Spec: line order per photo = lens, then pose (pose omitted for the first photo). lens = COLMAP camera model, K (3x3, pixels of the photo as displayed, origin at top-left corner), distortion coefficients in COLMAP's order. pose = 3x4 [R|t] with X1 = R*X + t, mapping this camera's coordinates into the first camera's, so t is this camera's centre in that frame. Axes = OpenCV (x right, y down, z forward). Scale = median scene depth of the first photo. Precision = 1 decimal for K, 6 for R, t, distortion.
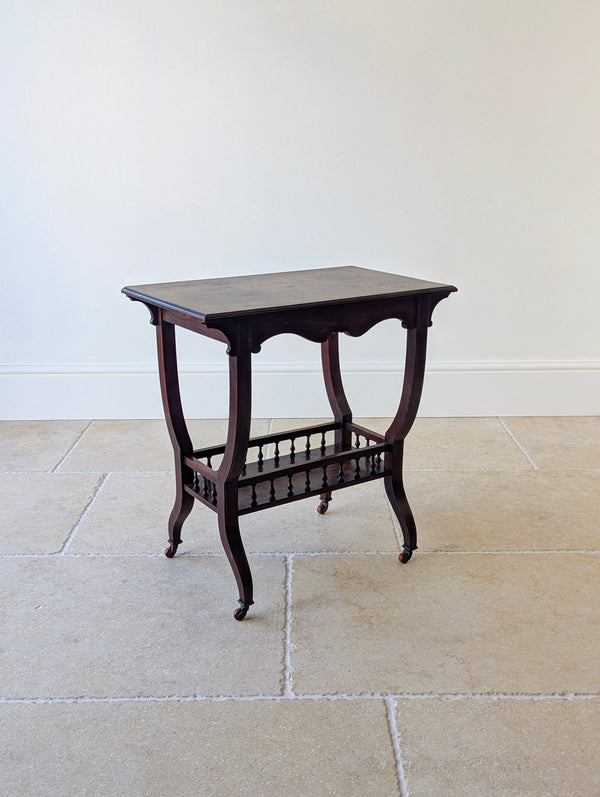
lens RADIAL K [[829.0, 0, 295.3], [0, 829.0, 398.4], [0, 0, 1]] dist [0.012977, 0.009187]
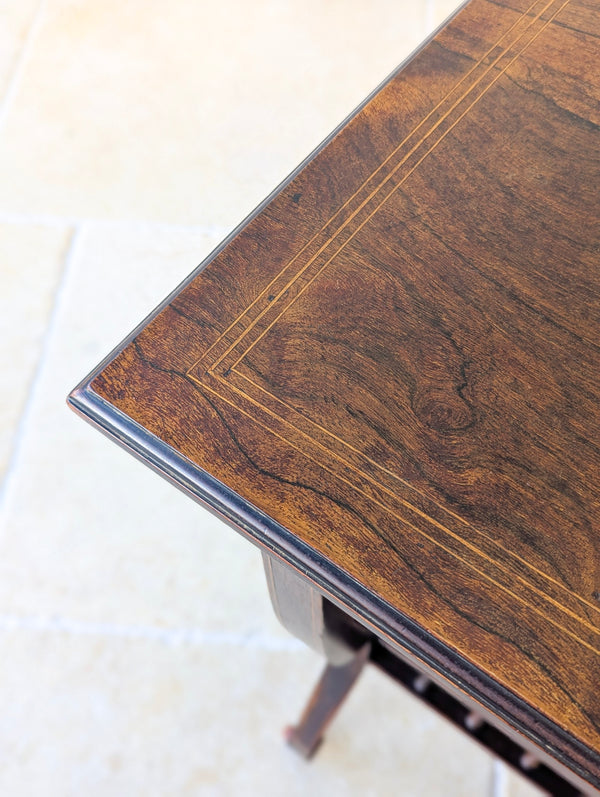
lens RADIAL K [[872.2, 0, 298.7], [0, 872.2, 366.0], [0, 0, 1]] dist [0.019604, -0.021981]
pose [[0.996642, 0.064619, -0.050288, -0.114624], [-0.015012, 0.747950, 0.663586, -0.262337], [0.080493, -0.660603, 0.746408, 0.907457]]
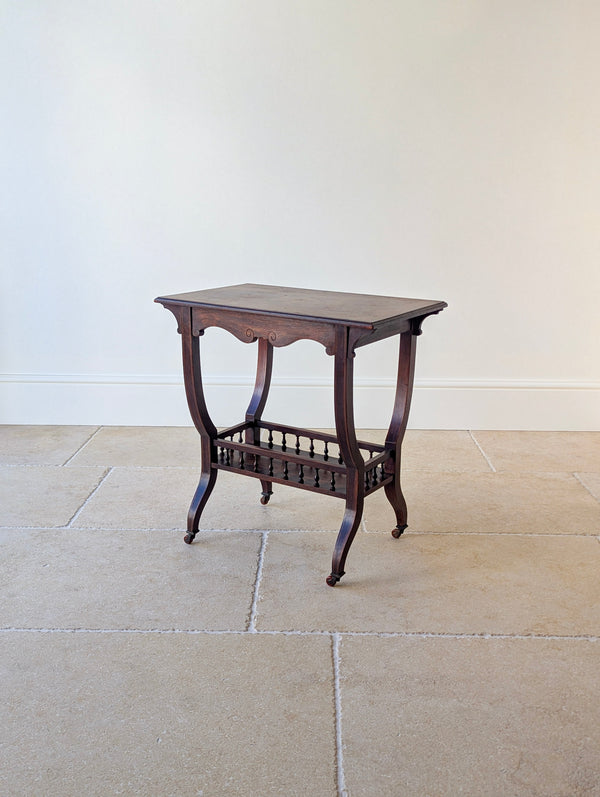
lens RADIAL K [[825.8, 0, 305.3], [0, 825.8, 399.3], [0, 0, 1]] dist [0.011363, -0.013782]
pose [[0.999766, 0.020352, -0.007363, 0.062655], [-0.020695, 0.998530, -0.050090, 0.073615], [0.006333, 0.050231, 0.998718, -0.179349]]
